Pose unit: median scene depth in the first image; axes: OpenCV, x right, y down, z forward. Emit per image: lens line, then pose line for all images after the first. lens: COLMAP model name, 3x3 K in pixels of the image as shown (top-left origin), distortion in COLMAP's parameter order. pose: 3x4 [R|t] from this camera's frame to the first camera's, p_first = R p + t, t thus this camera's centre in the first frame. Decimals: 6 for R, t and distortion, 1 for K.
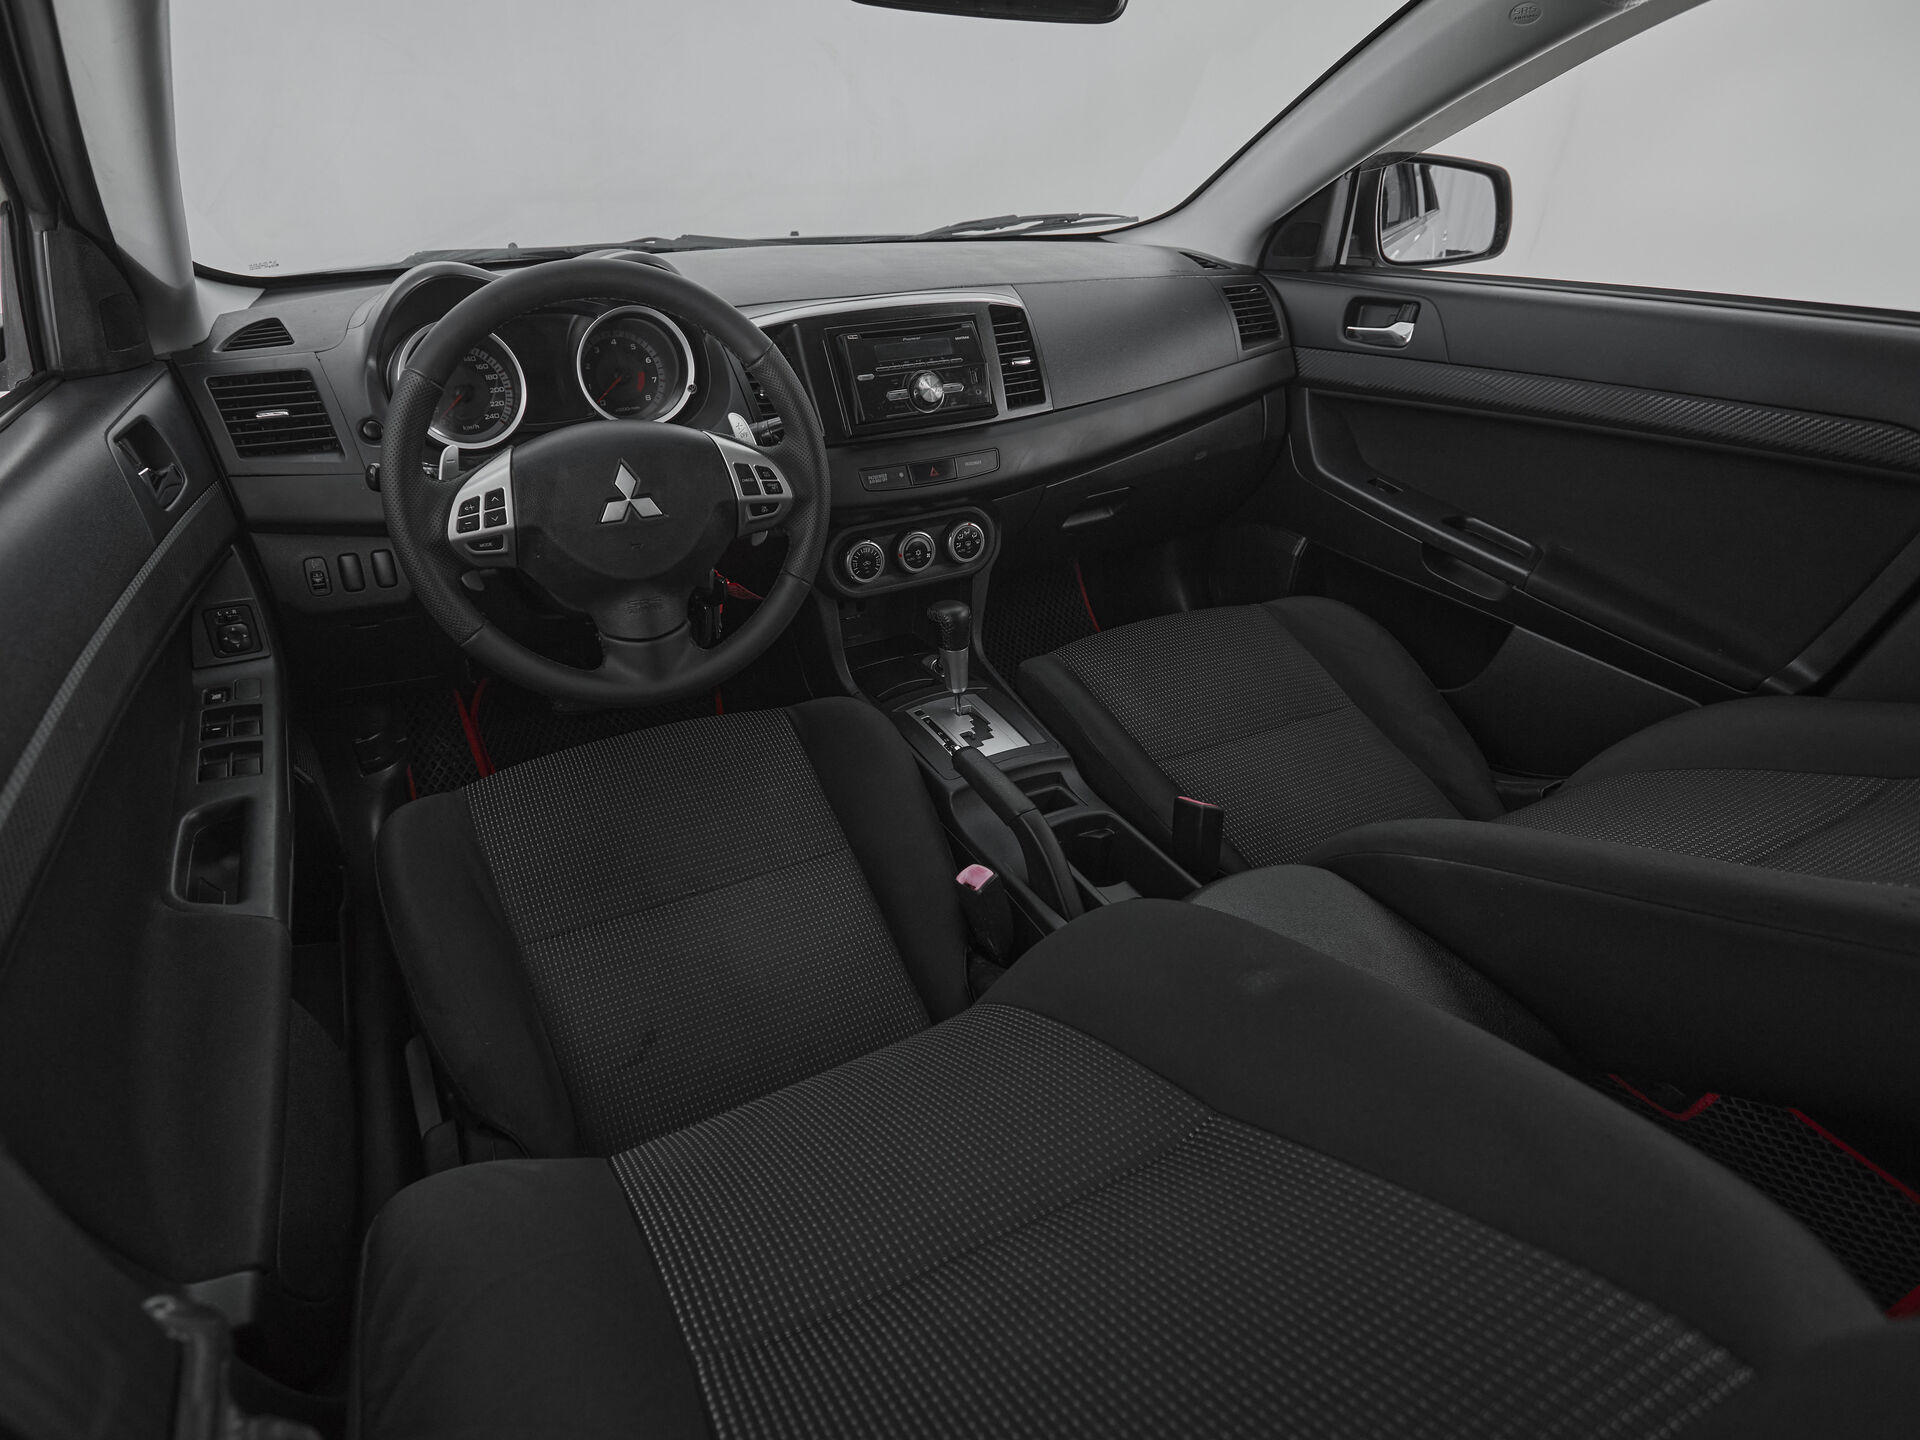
lens RADIAL K [[1017.3, 0, 901.0], [0, 1017.3, 722.1], [0, 0, 1]] dist [-0.003005, -0.000773]
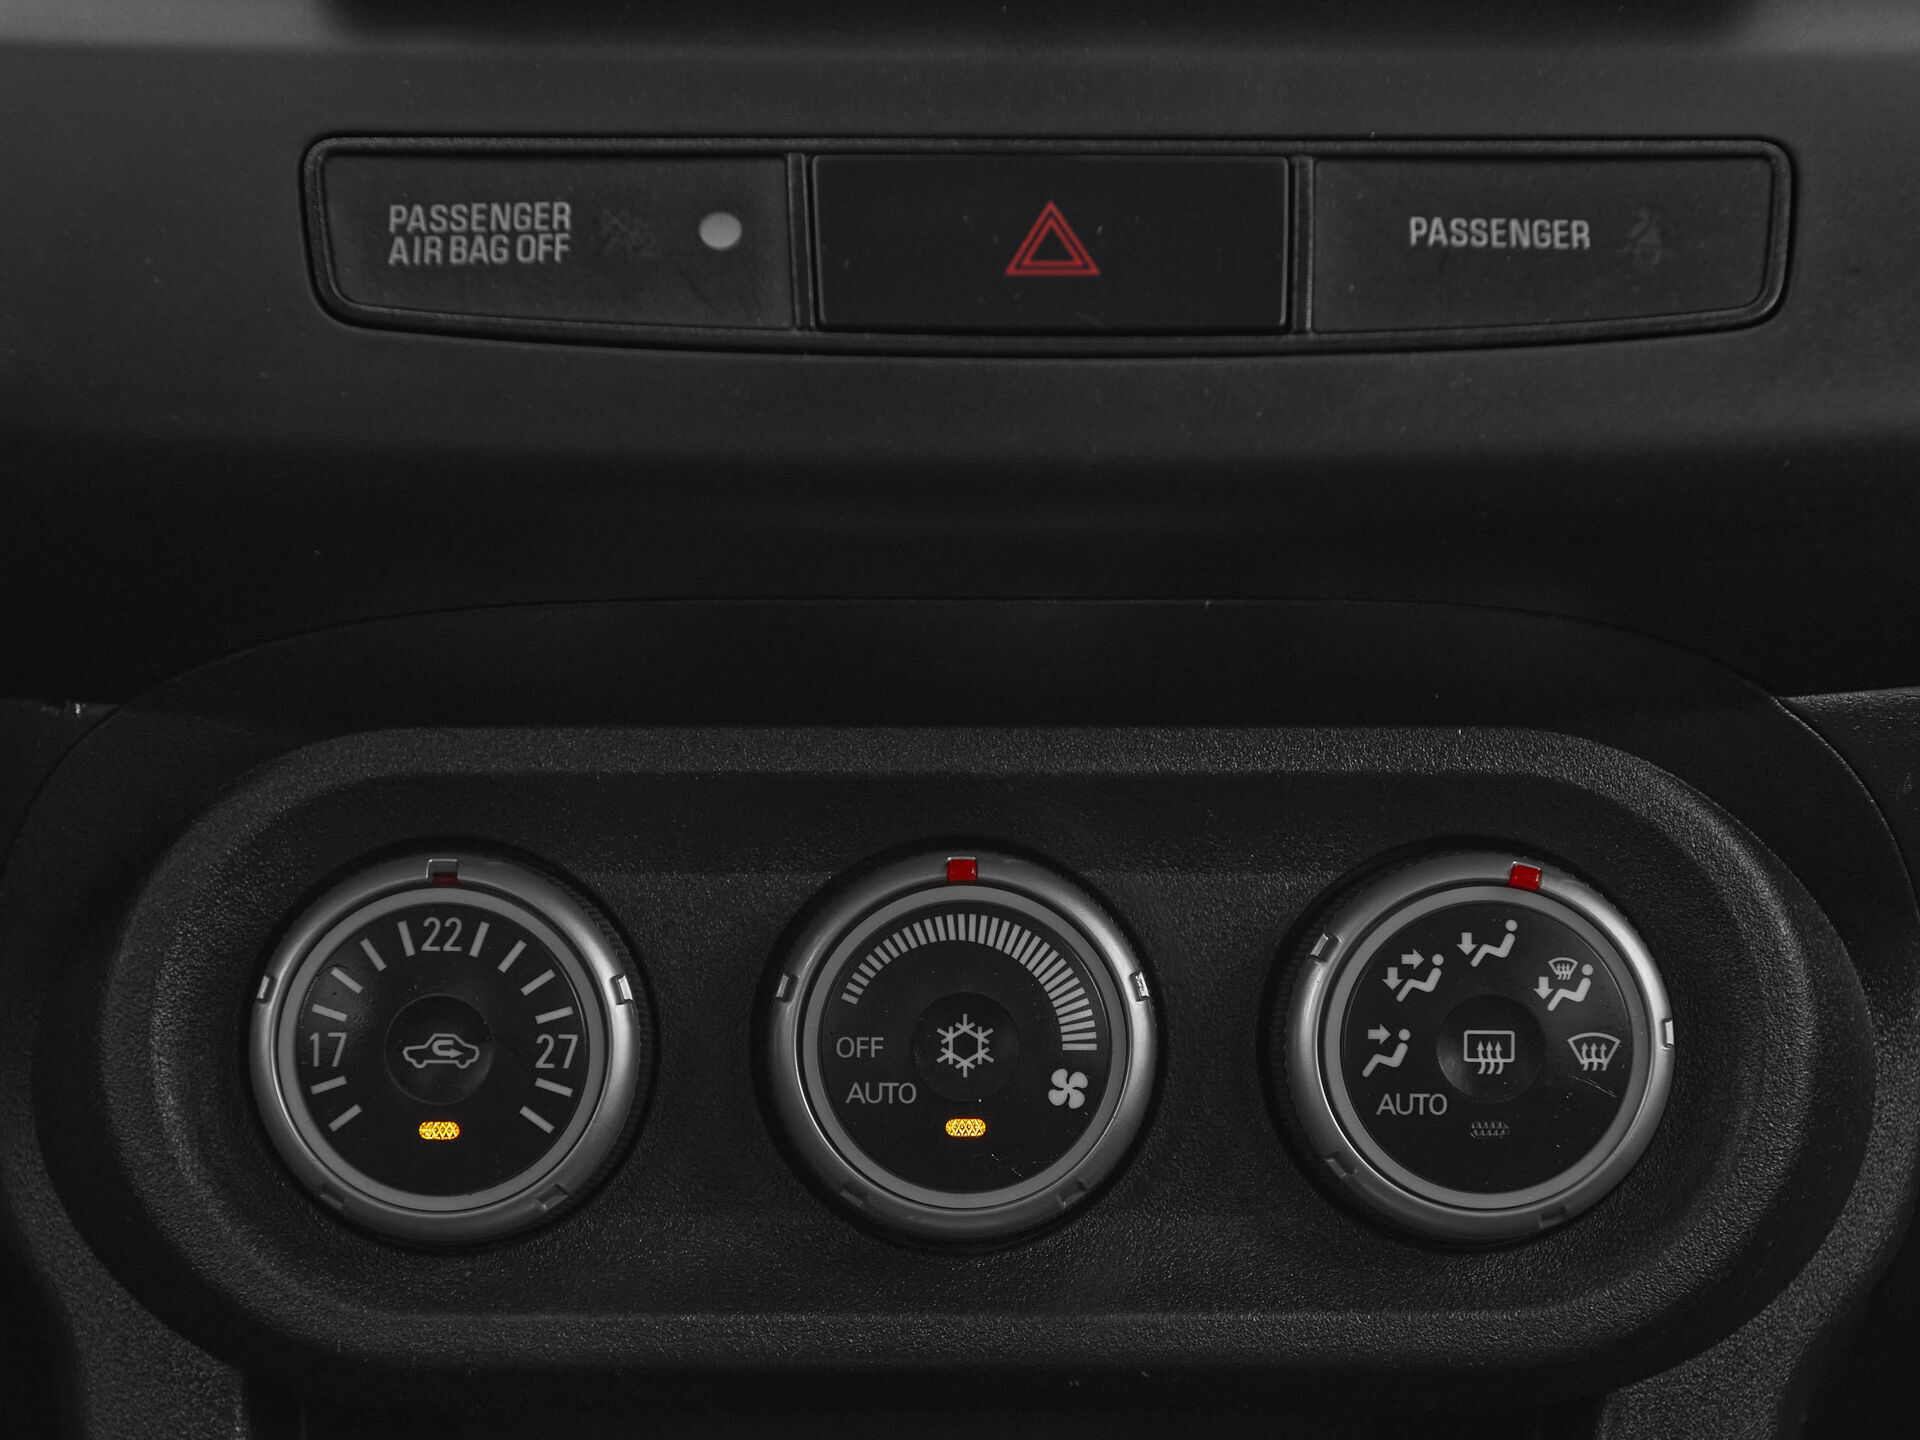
lens RADIAL K [[3416.0, 0, 957.7], [0, 3416.0, 1042.7], [0, 0, 1]] dist [0.004982, 0.047005]
pose [[0.896753, 0.094968, -0.432221, 0.184963], [-0.232356, 0.932281, -0.277241, -0.068557], [0.376622, 0.349046, 0.858093, 0.722791]]
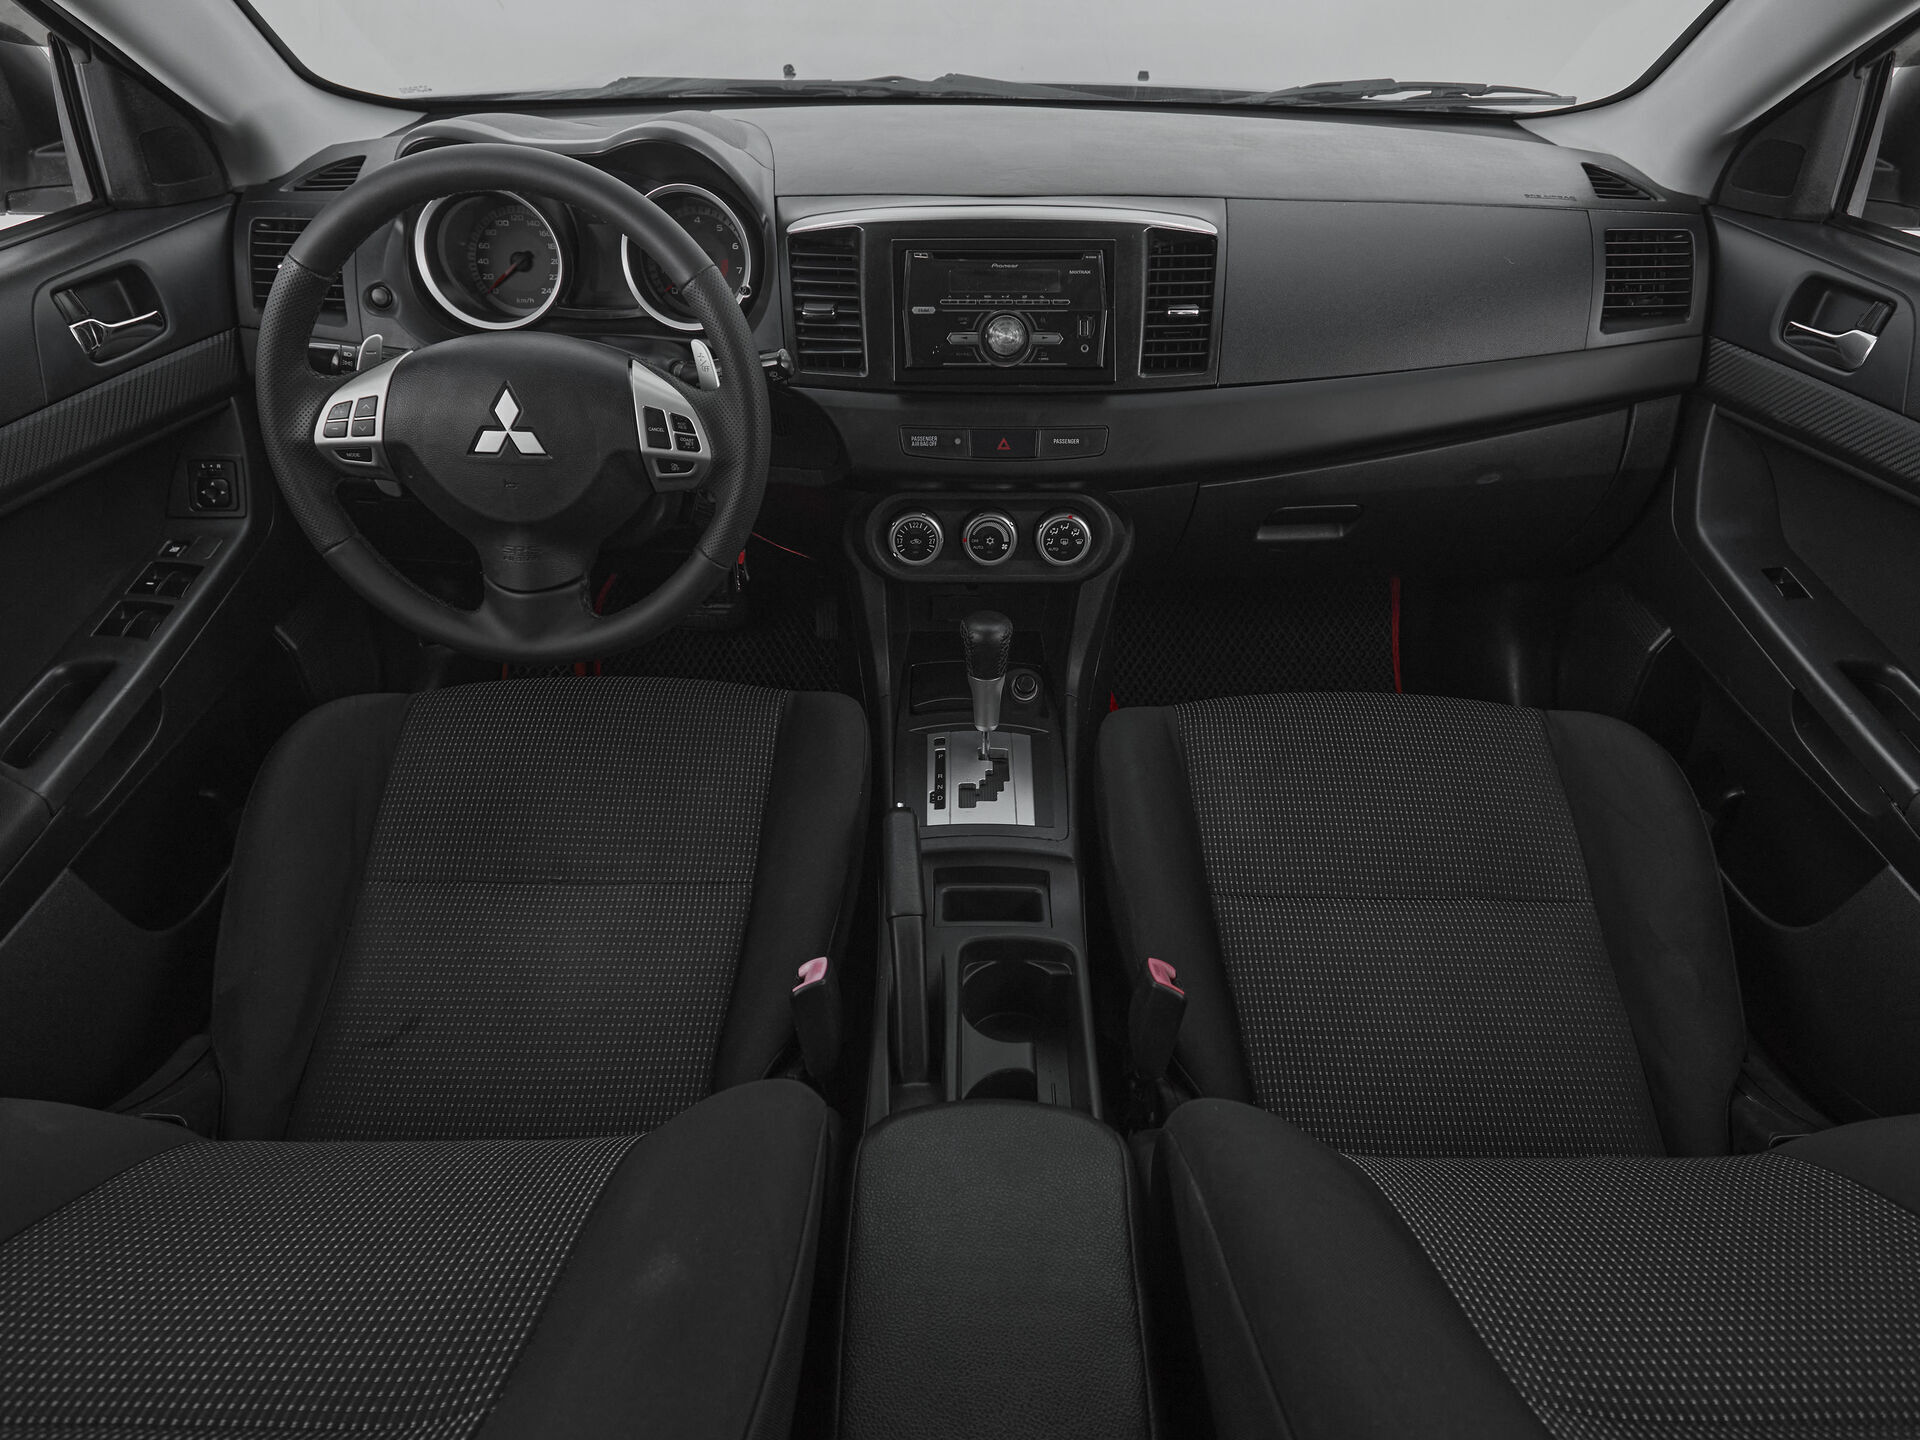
lens RADIAL K [[1240.3, 0, 973.7], [0, 1240.3, 720.7], [0, 0, 1]] dist [0.000641, -0.002866]
pose [[0.897016, 0.264011, -0.354487, 0.396145], [-0.237045, 0.964266, 0.118324, -0.151436], [0.373058, -0.022110, 0.927544, 0.127328]]
